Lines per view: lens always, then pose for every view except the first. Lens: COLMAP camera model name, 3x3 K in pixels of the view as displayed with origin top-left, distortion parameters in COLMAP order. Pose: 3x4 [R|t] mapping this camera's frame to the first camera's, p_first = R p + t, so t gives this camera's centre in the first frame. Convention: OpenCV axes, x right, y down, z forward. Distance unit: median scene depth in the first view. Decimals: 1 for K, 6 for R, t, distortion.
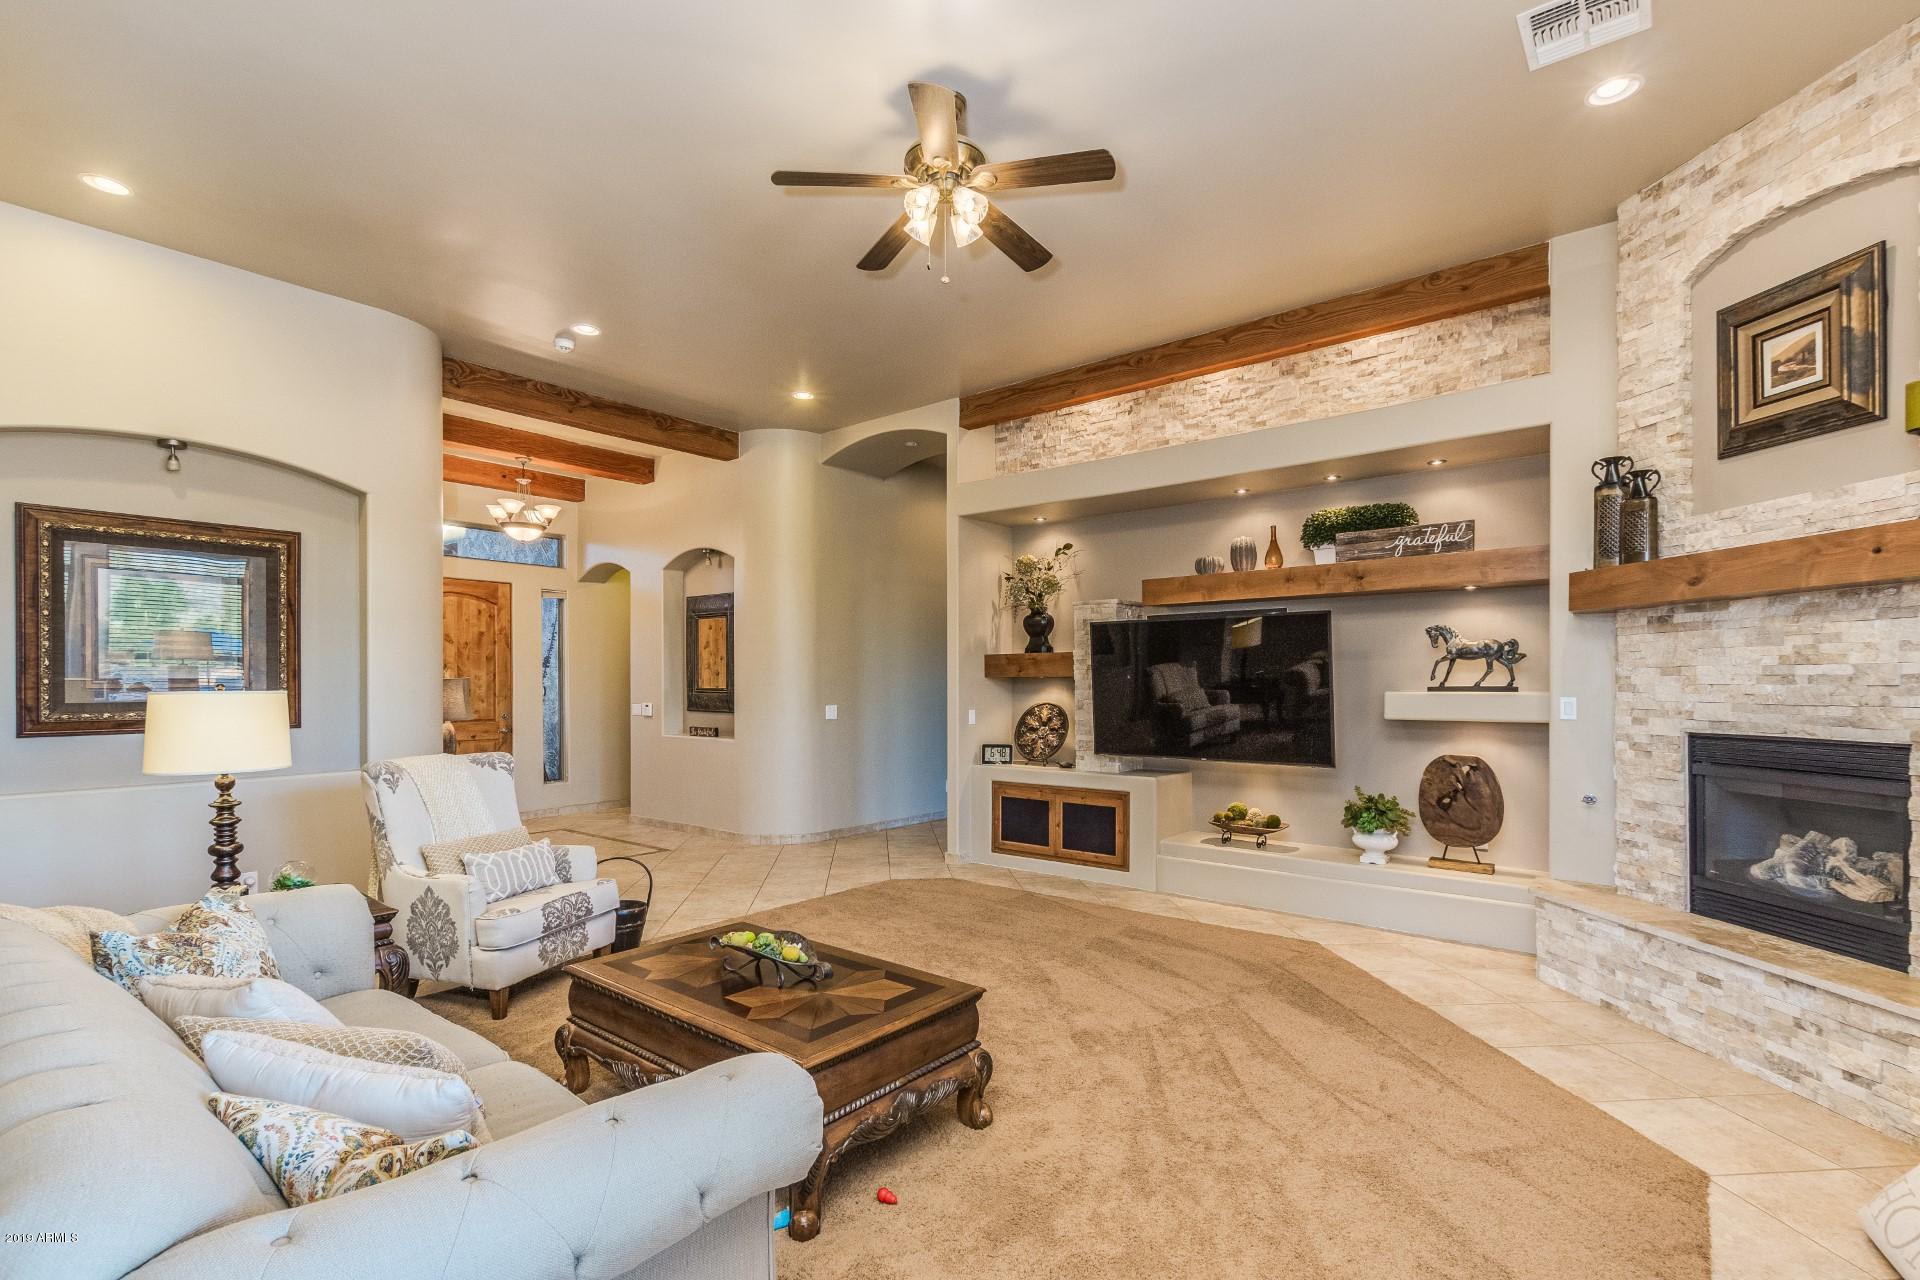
lens RADIAL K [[873.2, 0, 958.9], [0, 873.2, 684.2], [0, 0, 1]] dist [-0.000033, -0.002975]
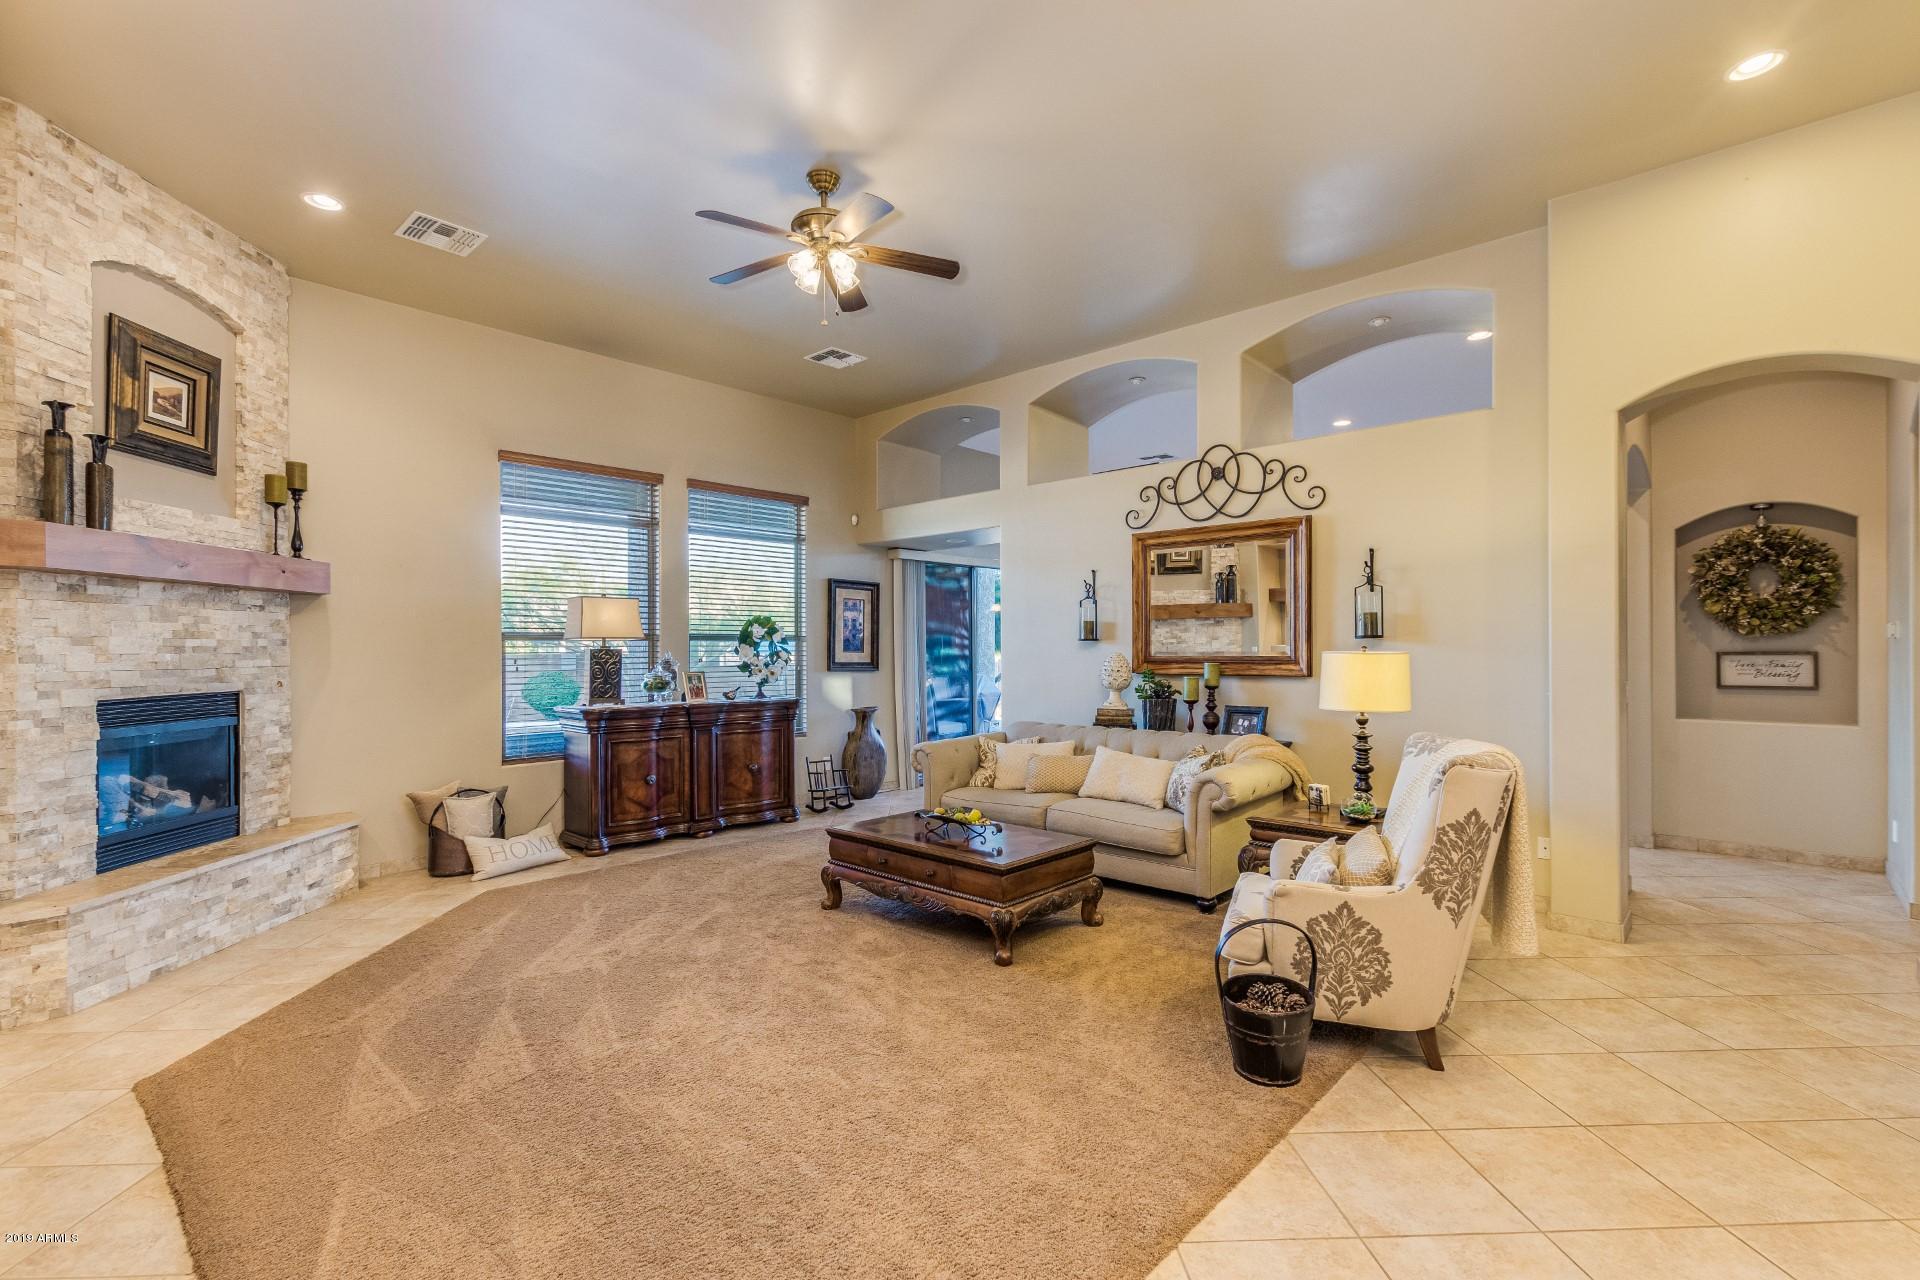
lens RADIAL K [[873.2, 0, 962.1], [0, 873.2, 646.5], [0, 0, 1]] dist [-0.000033, -0.002975]
pose [[-0.998703, 0.006232, 0.050537, -0.226974], [0.006277, 0.999980, 0.000734, -0.003205], [-0.050531, 0.001050, -0.998722, 1.865504]]
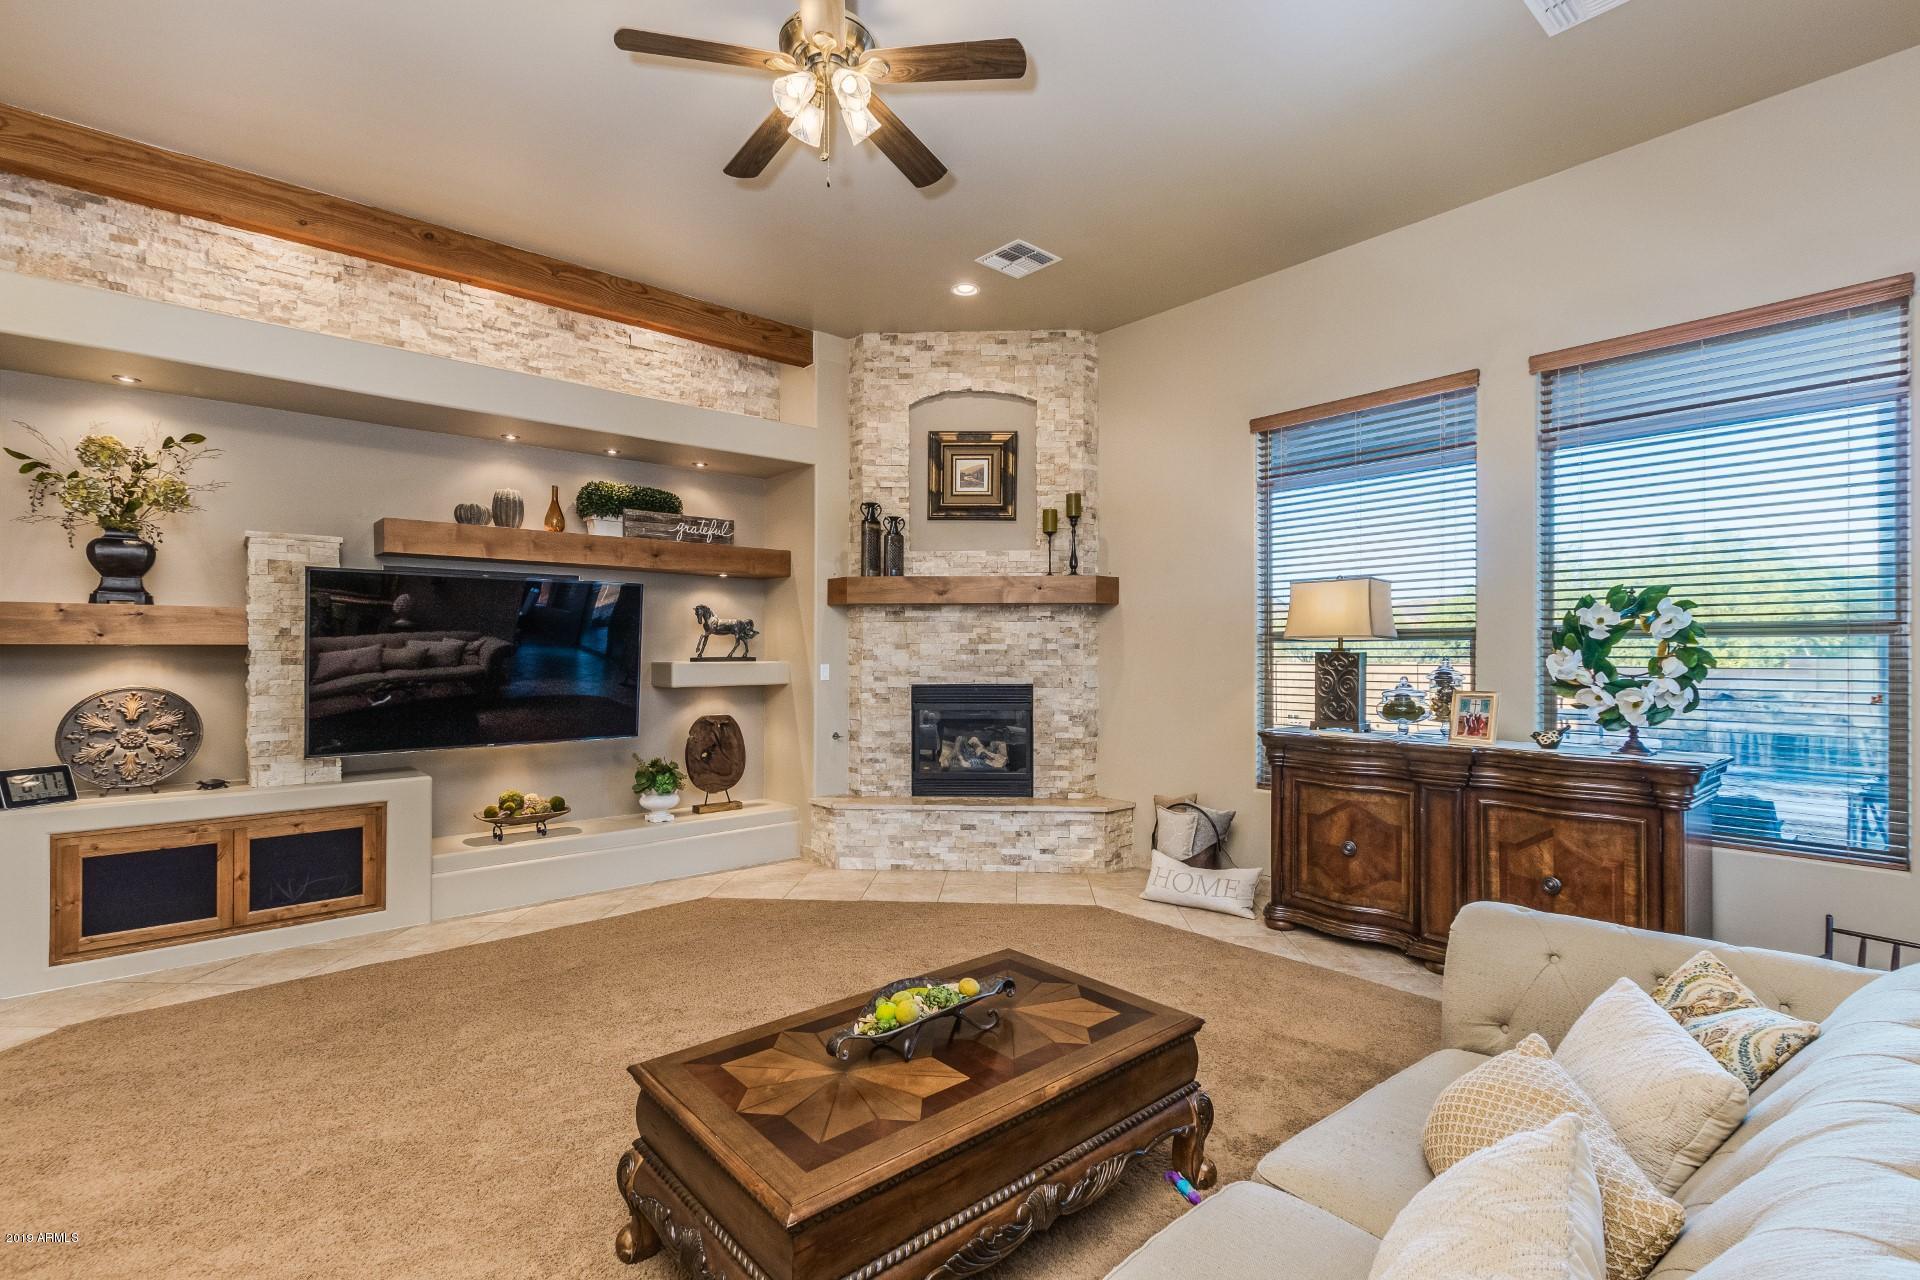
lens RADIAL K [[873.2, 0, 954.8], [0, 873.2, 649.0], [0, 0, 1]] dist [-0.000033, -0.002975]
pose [[0.164756, 0.006232, 0.986315, -0.704431], [0.002681, 0.999974, -0.006766, 0.000311], [-0.986331, 0.003759, 0.164735, 0.619300]]
